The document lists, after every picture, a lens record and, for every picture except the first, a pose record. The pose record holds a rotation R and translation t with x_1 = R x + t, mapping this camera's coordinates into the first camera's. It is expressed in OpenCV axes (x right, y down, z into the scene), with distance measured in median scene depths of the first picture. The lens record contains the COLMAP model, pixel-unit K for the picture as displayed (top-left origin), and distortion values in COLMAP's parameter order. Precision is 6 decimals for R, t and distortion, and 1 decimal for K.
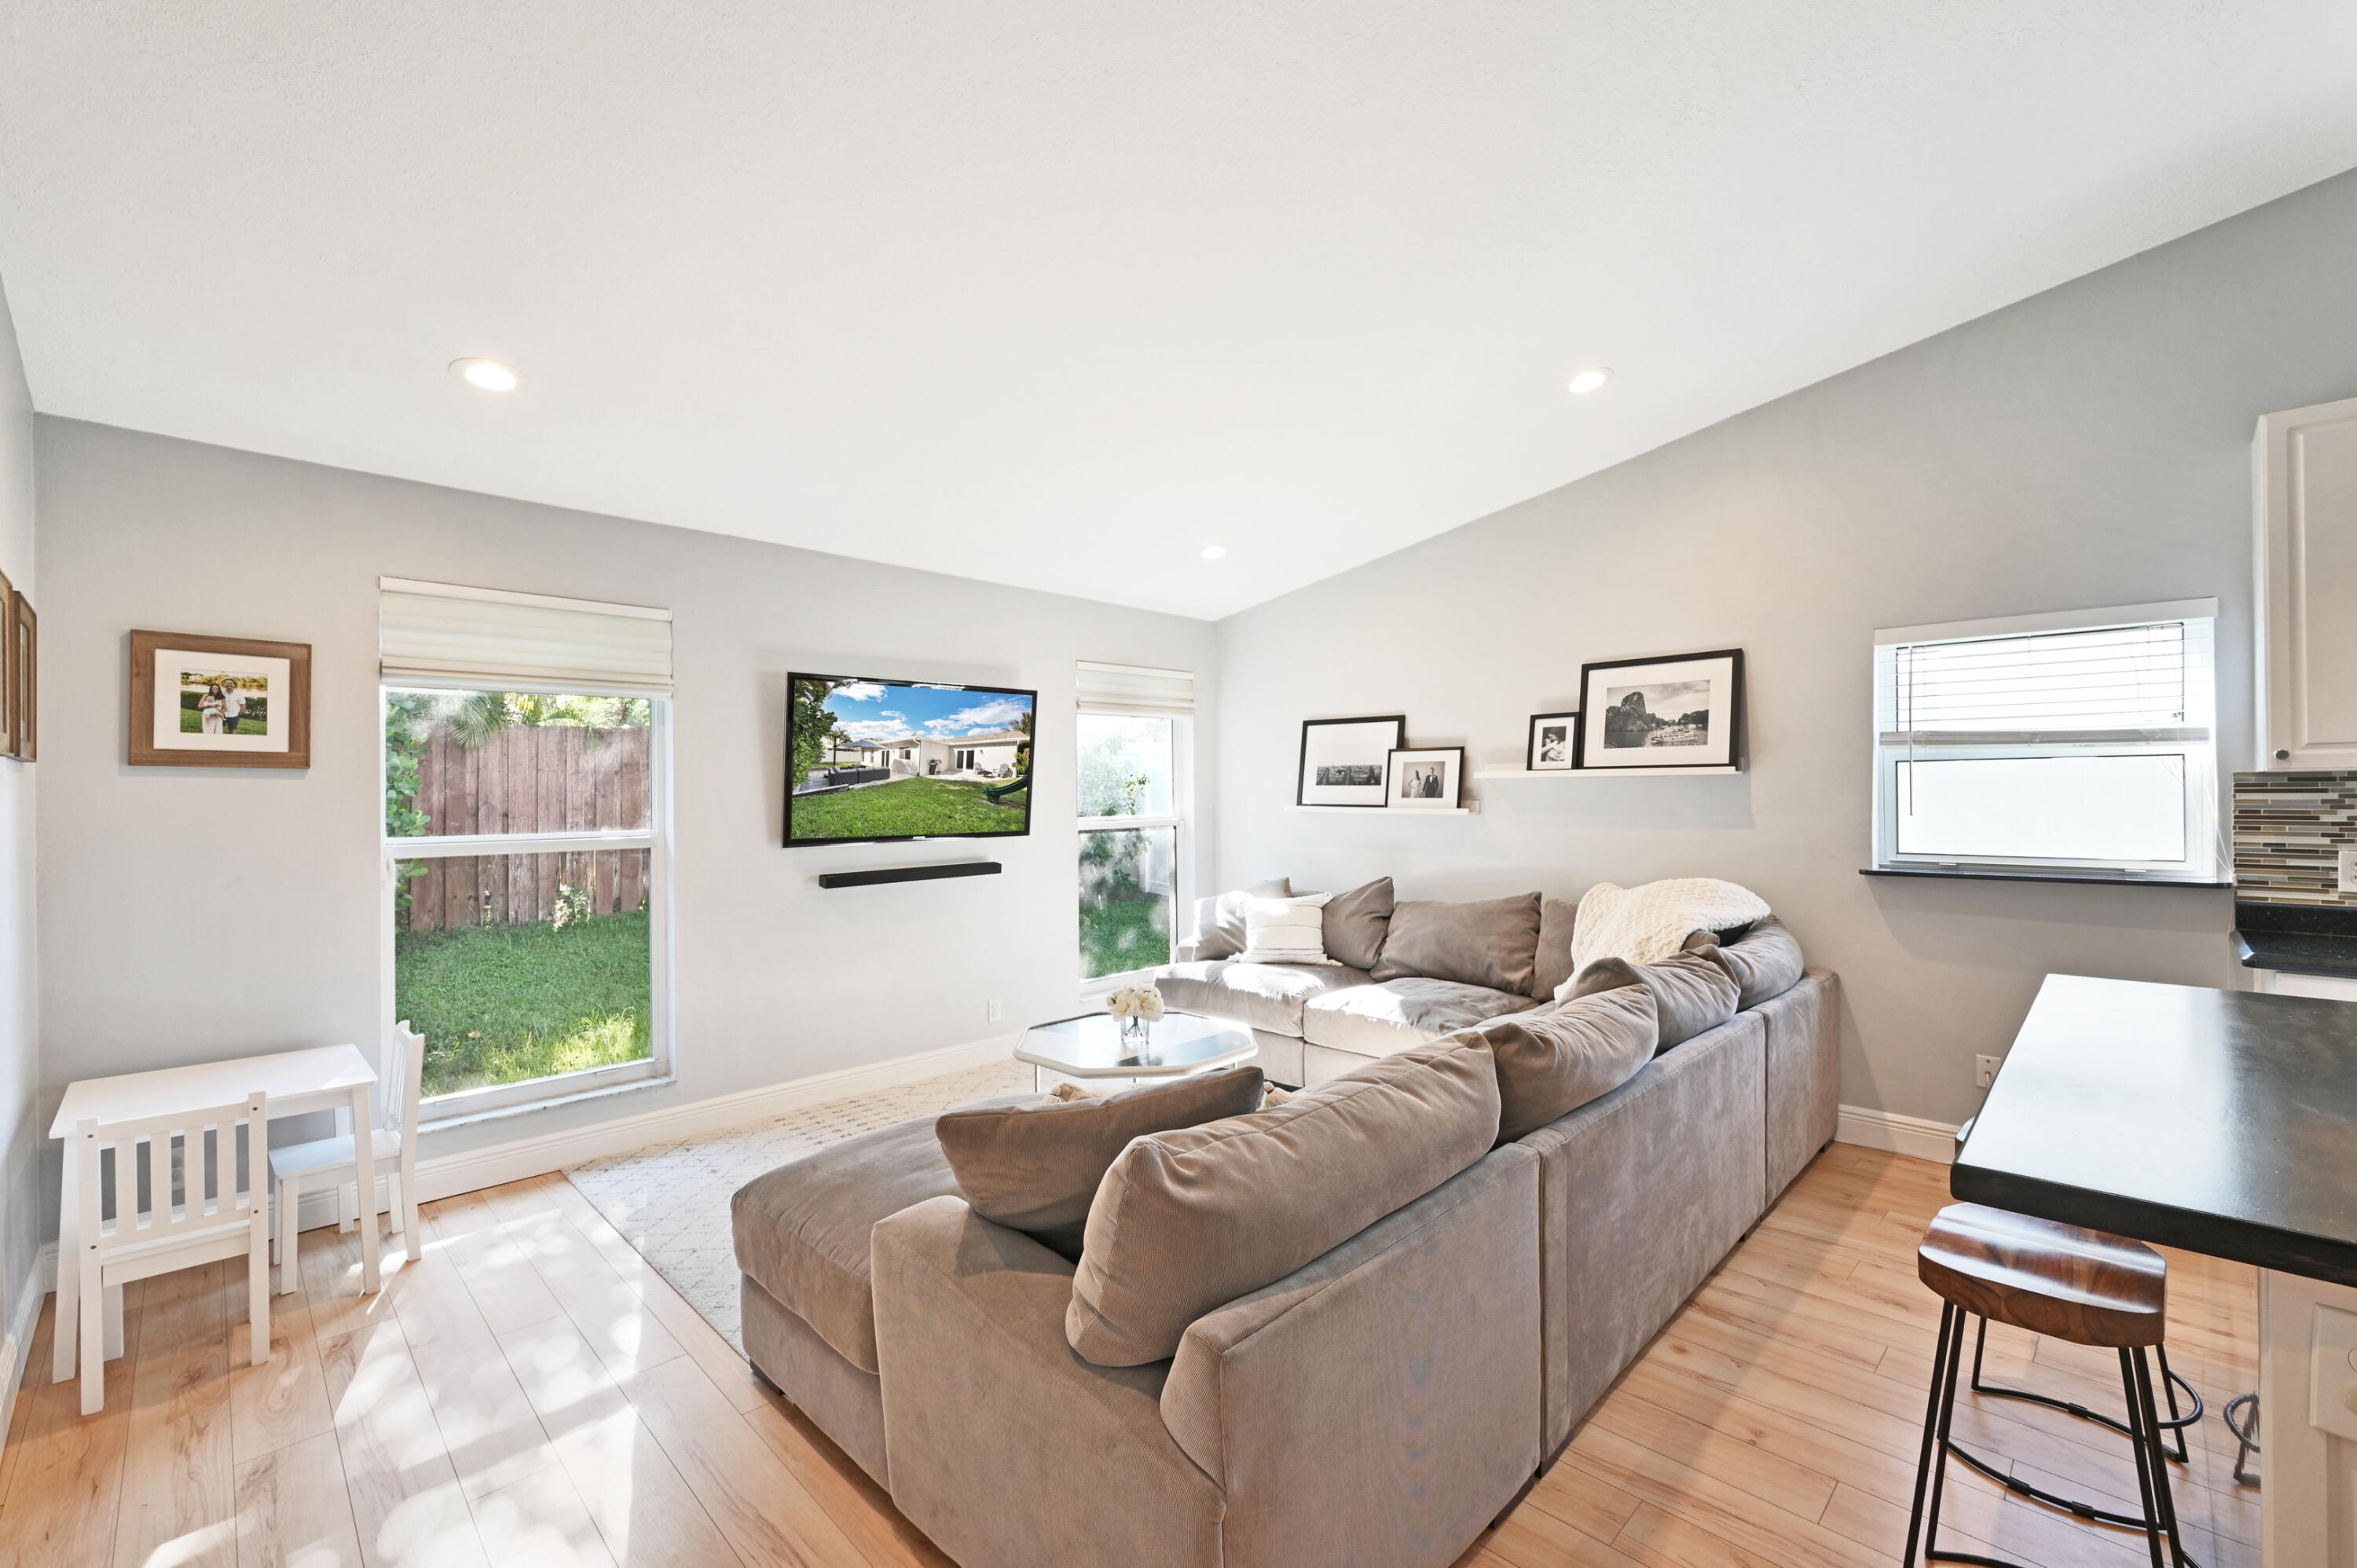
lens RADIAL K [[986.3, 0, 1135.8], [0, 986.3, 792.9], [0, 0, 1]] dist [-0.002395, 0.001135]
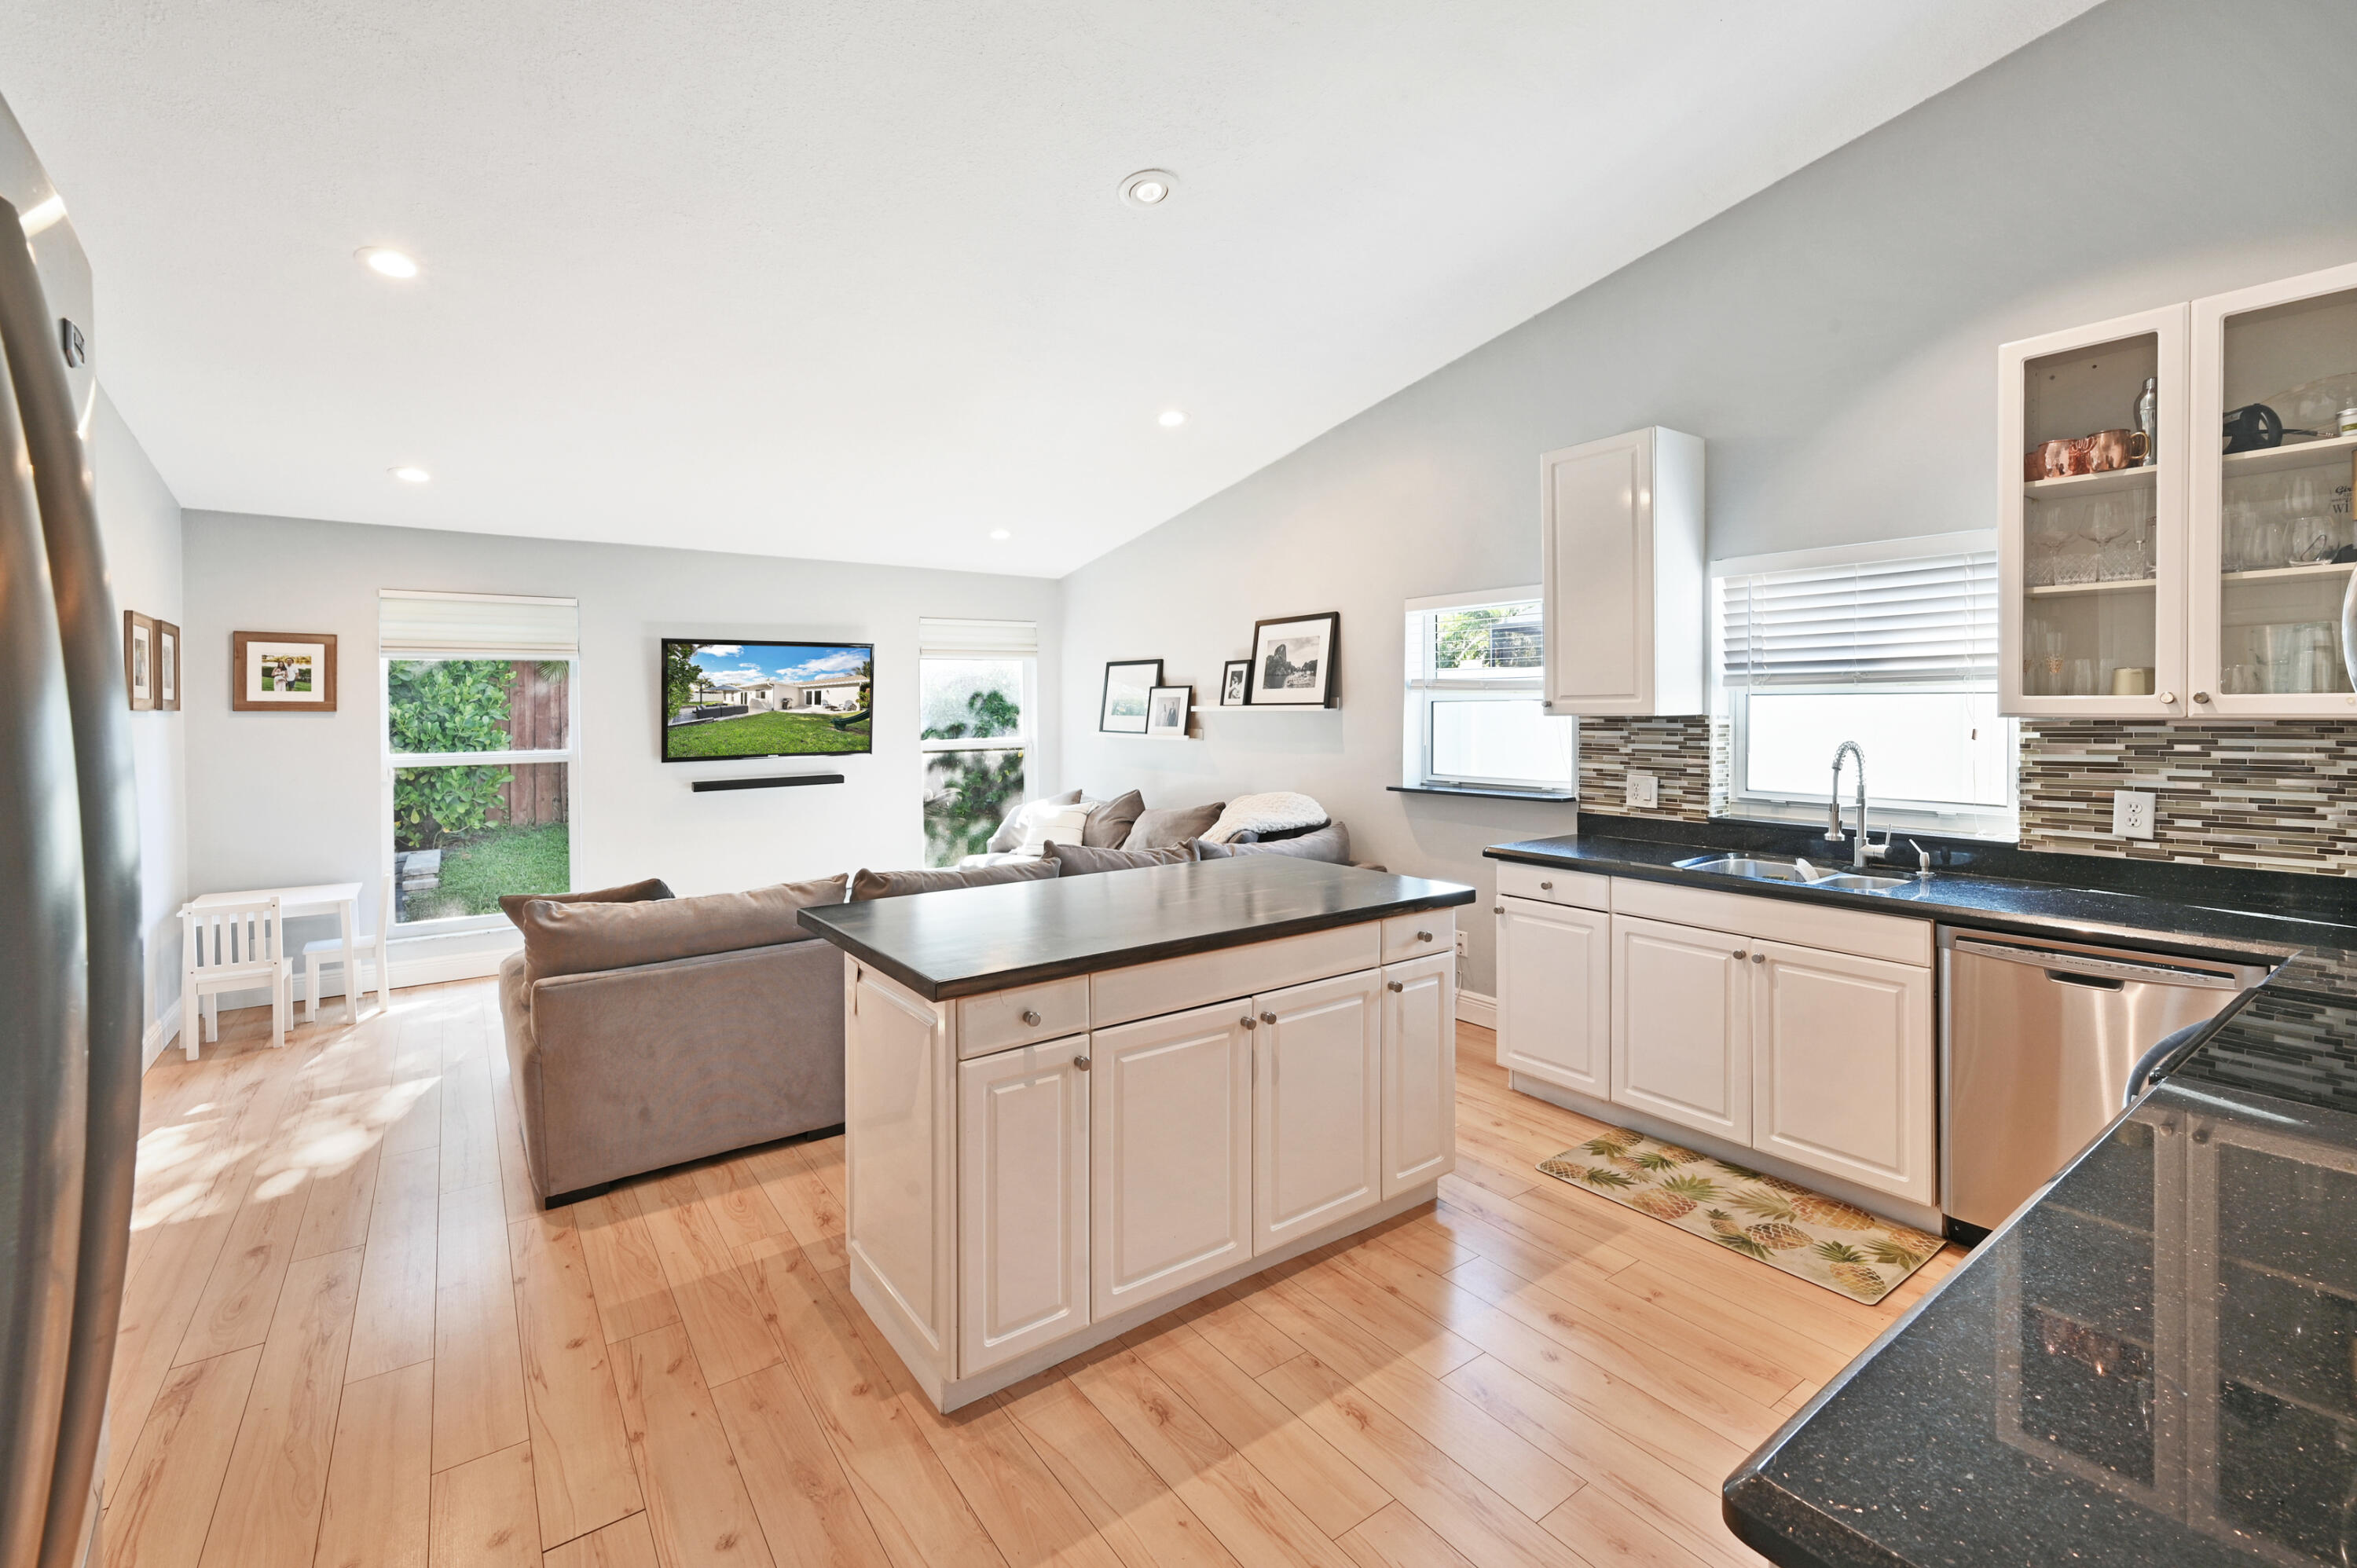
lens RADIAL K [[986.3, 0, 1121.5], [0, 986.3, 727.3], [0, 0, 1]] dist [-0.002395, 0.001135]
pose [[0.986717, 0.002049, -0.162438, 0.524339], [0.001261, 0.999794, 0.020273, -0.022832], [0.162446, -0.020209, 0.986510, -0.291212]]
